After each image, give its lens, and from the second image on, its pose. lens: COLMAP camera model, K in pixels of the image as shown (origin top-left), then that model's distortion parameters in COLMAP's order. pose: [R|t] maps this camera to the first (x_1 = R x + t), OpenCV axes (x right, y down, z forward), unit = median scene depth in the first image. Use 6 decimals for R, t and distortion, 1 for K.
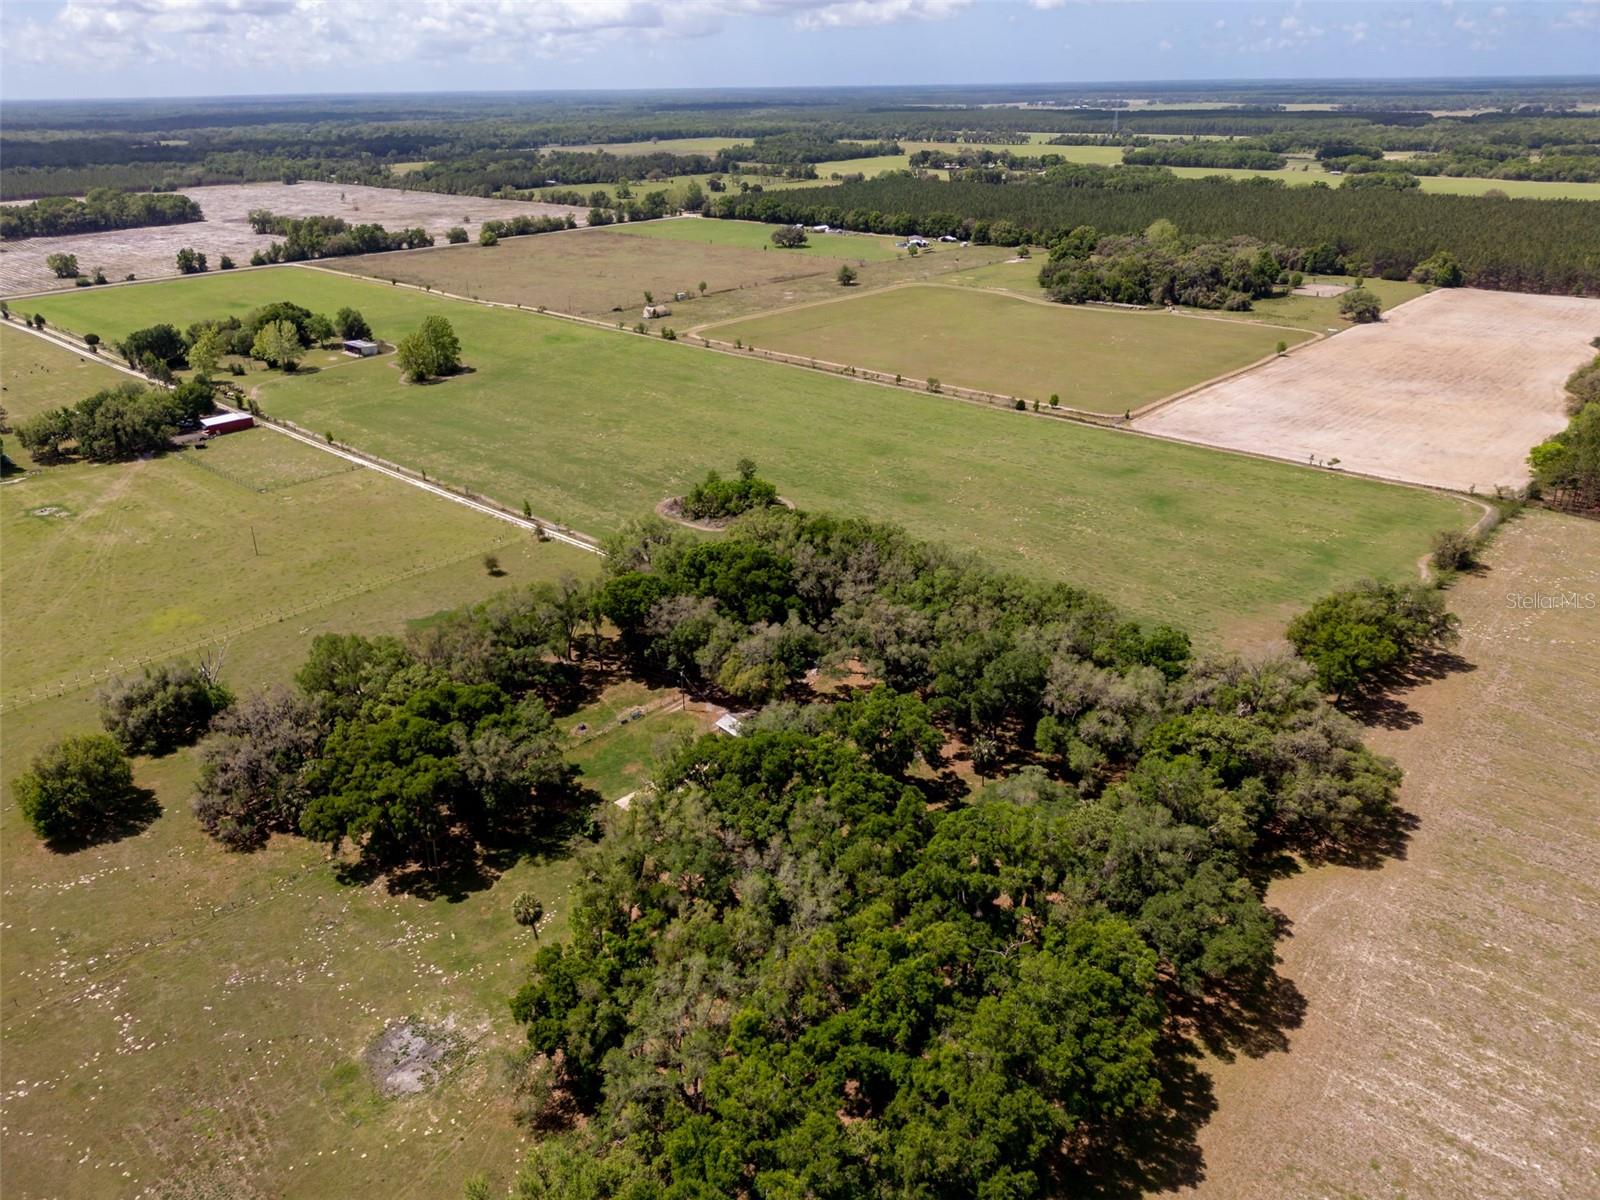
lens RADIAL K [[1143.6, 0, 800.6], [0, 1143.6, 598.8], [0, 0, 1]] dist [0.039105, -0.057040]
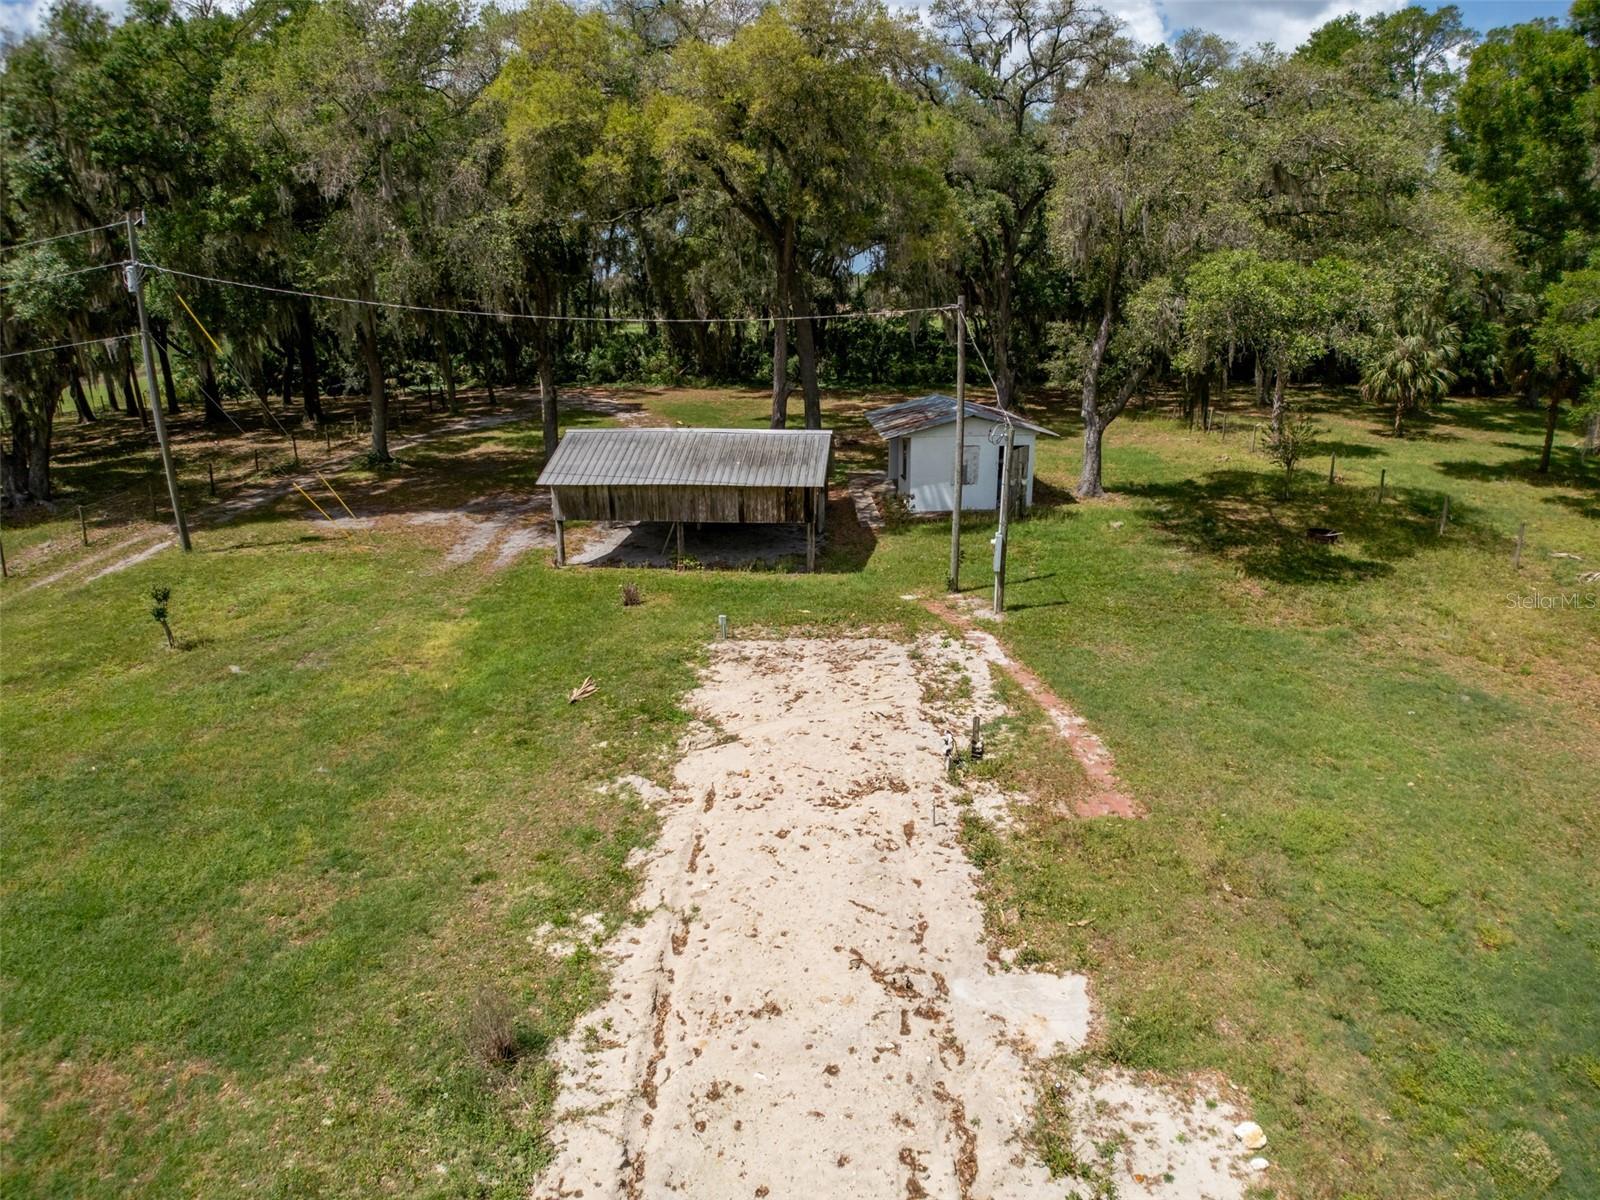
lens RADIAL K [[918.8, 0, 790.8], [0, 918.8, 605.2], [0, 0, 1]] dist [-0.107364, -0.007769]
pose [[0.717275, -0.218472, 0.661654, -0.072518], [0.286037, 0.958198, 0.006306, 0.074817], [-0.635373, 0.184734, 0.749783, 0.520842]]
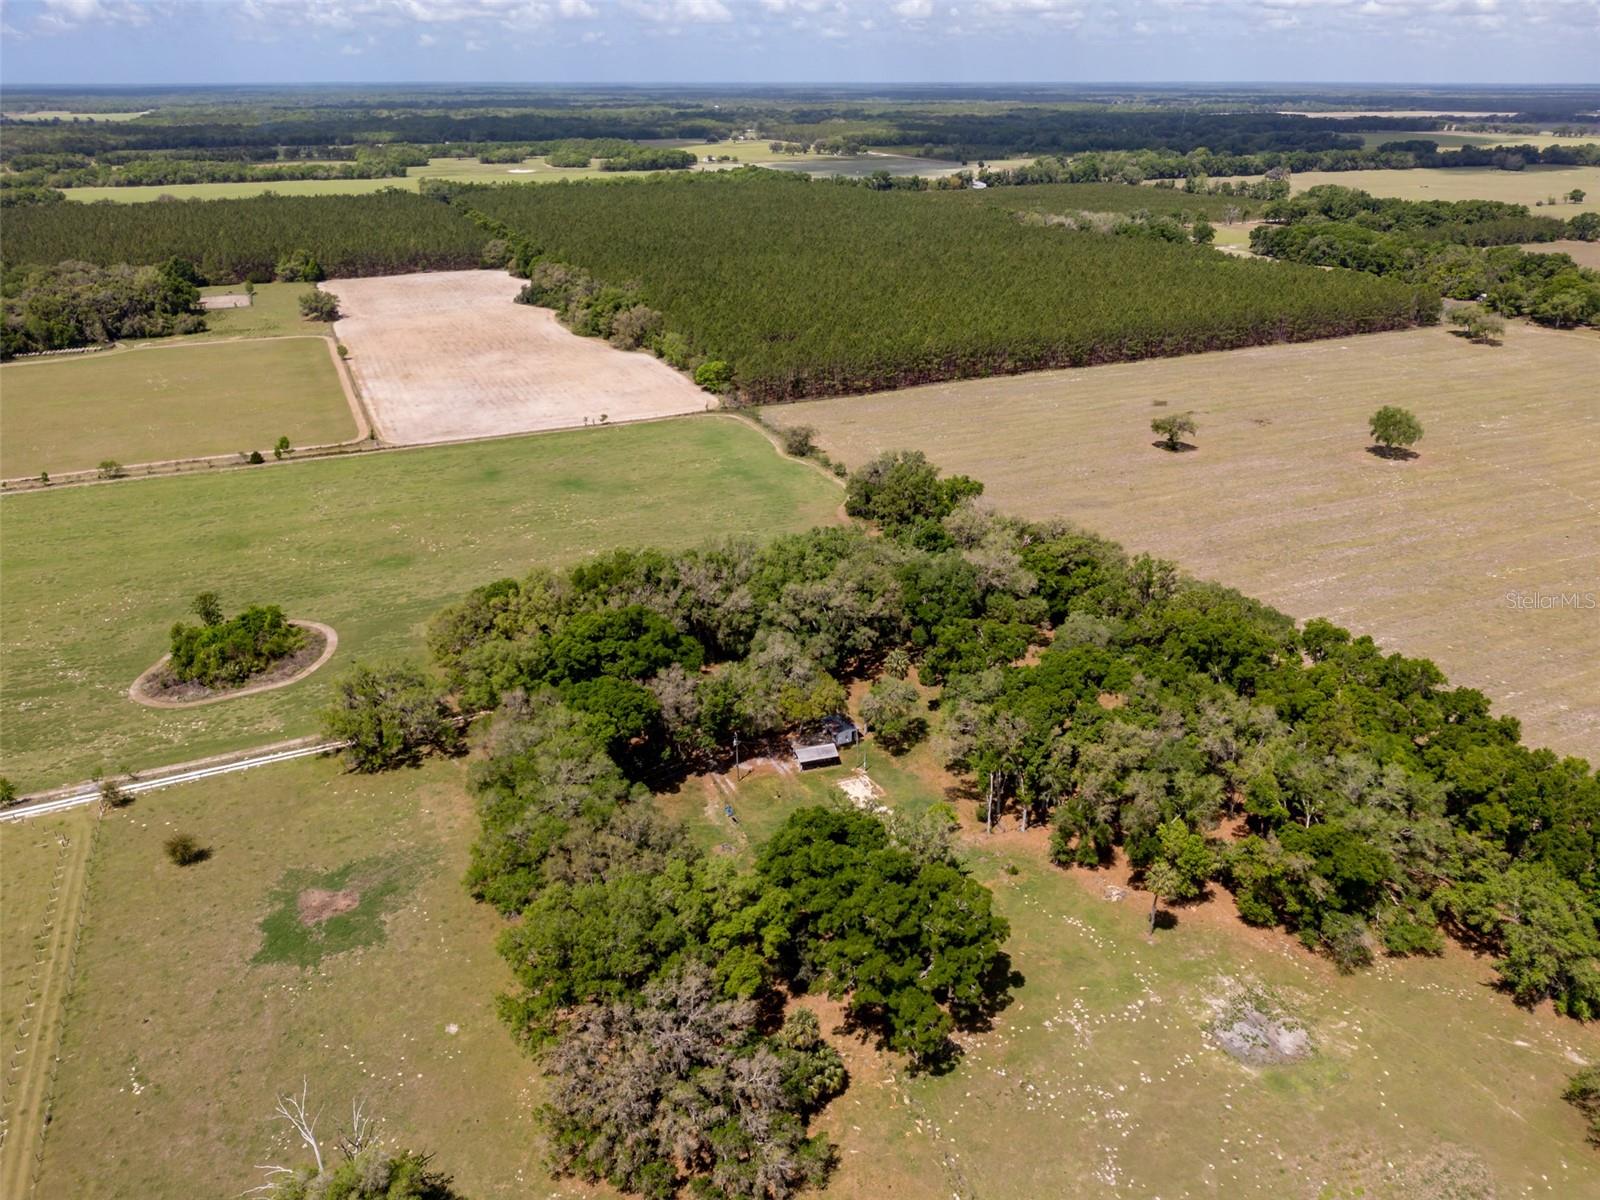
lens RADIAL K [[1143.6, 0, 803.8], [0, 1143.6, 613.8], [0, 0, 1]] dist [0.039105, -0.057040]
pose [[0.388870, -0.375818, 0.841154, -0.469308], [0.372784, 0.899121, 0.229378, -0.123221], [-0.842504, 0.224370, 0.489740, 0.294604]]
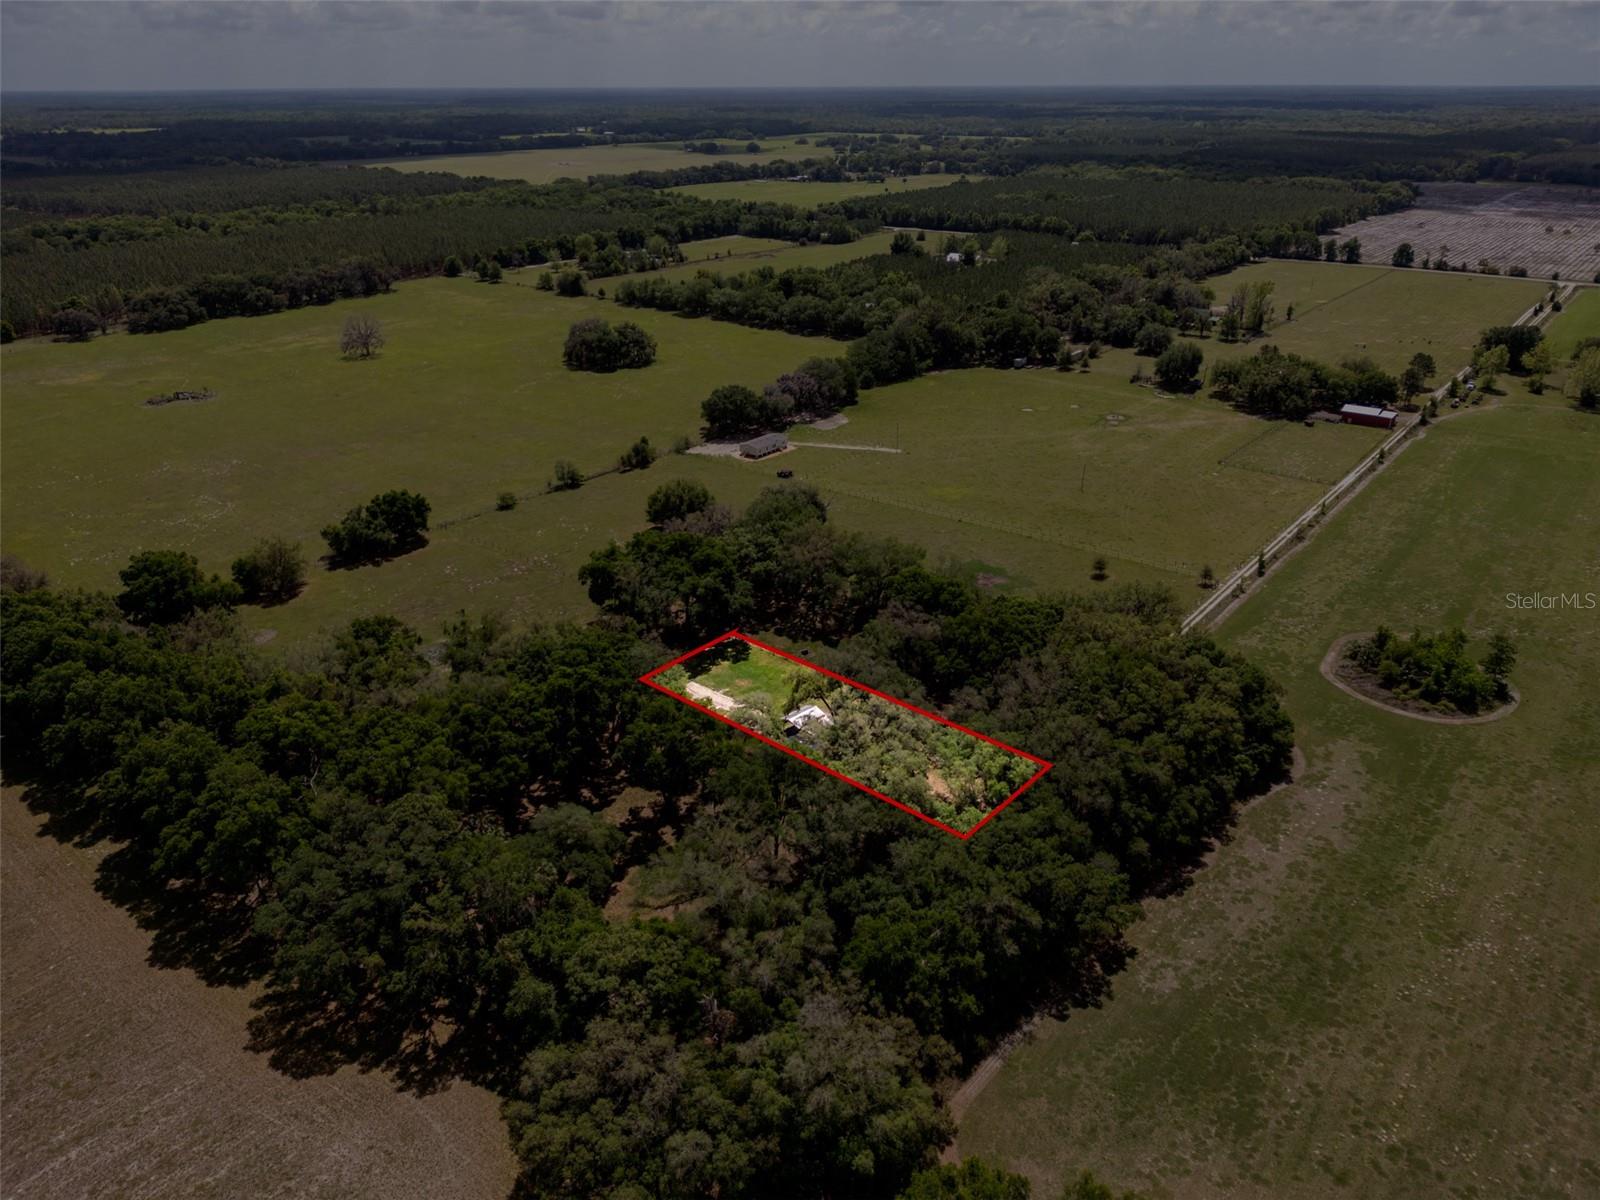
lens RADIAL K [[1143.6, 0, 807.9], [0, 1143.6, 605.7], [0, 0, 1]] dist [0.039105, -0.057040]
pose [[0.084258, 0.426056, -0.900765, 0.468695], [-0.406640, 0.839982, 0.359269, -0.194073], [0.909695, 0.336016, 0.244027, 0.414435]]
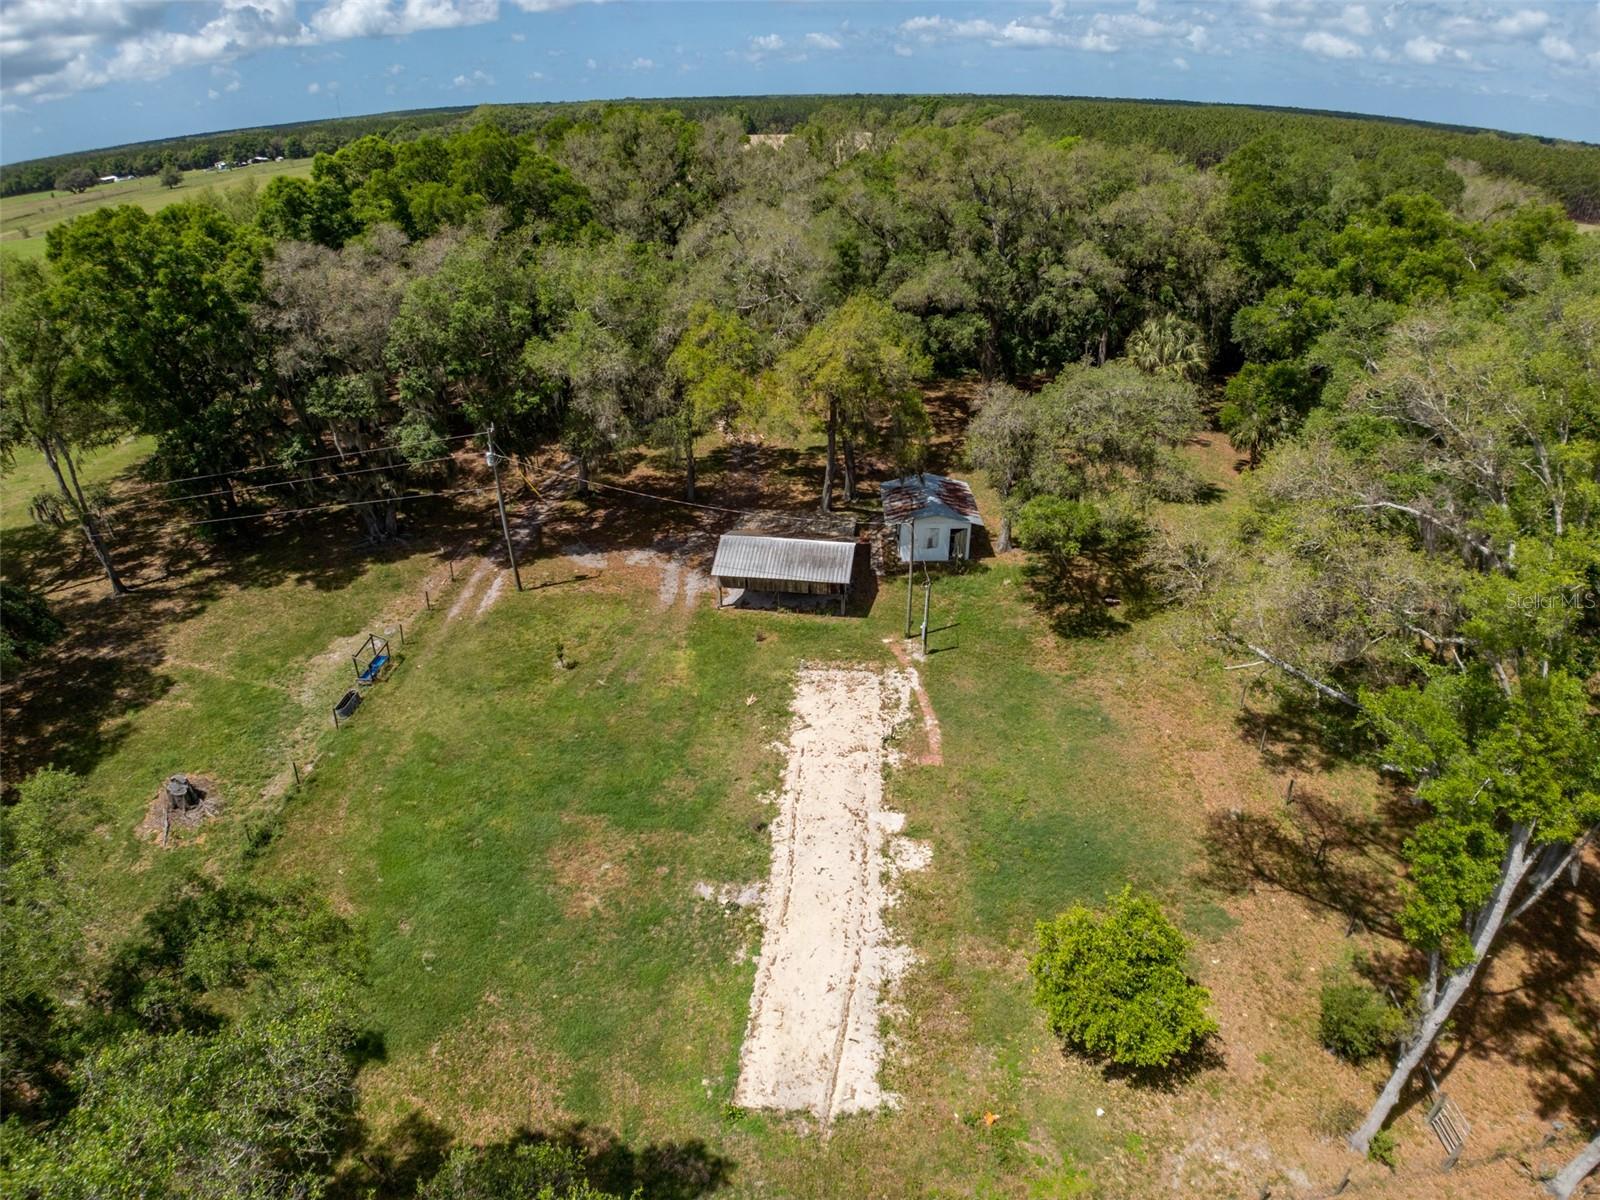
lens RADIAL K [[905.7, 0, 782.6], [0, 905.7, 607.8], [0, 0, 1]] dist [-0.075656, -0.003349]
pose [[0.759576, -0.327022, 0.562228, -0.107319], [0.273573, 0.944862, 0.179982, 0.047058], [-0.590086, 0.017101, 0.807159, 0.468645]]
